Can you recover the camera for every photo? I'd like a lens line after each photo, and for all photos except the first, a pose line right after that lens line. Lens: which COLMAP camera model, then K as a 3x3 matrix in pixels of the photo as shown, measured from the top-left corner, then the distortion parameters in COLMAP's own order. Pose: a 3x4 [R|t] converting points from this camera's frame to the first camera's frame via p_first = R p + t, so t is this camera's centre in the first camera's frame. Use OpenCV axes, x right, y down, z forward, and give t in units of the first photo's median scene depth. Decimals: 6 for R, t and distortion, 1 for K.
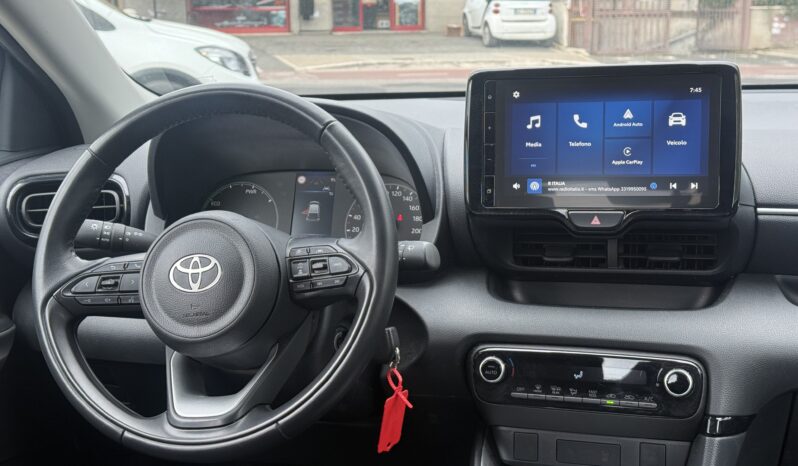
lens RADIAL K [[1070.1, 0, 399.0], [0, 1070.1, 233.0], [0, 0, 1]] dist [0.107584, -0.130672]
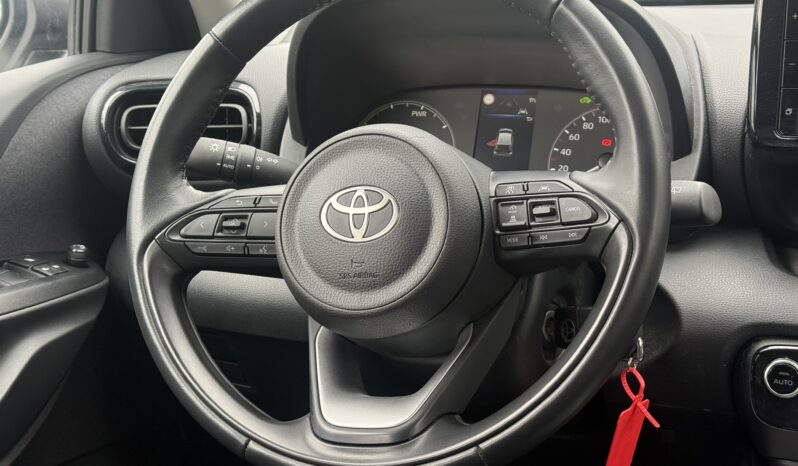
lens RADIAL K [[1070.1, 0, 399.0], [0, 1070.1, 233.0], [0, 0, 1]] dist [0.107584, -0.130672]
pose [[0.994341, 0.041291, -0.097882, -0.093618], [-0.038396, 0.998773, 0.031269, 0.026073], [0.099053, -0.027334, 0.994707, 0.318851]]
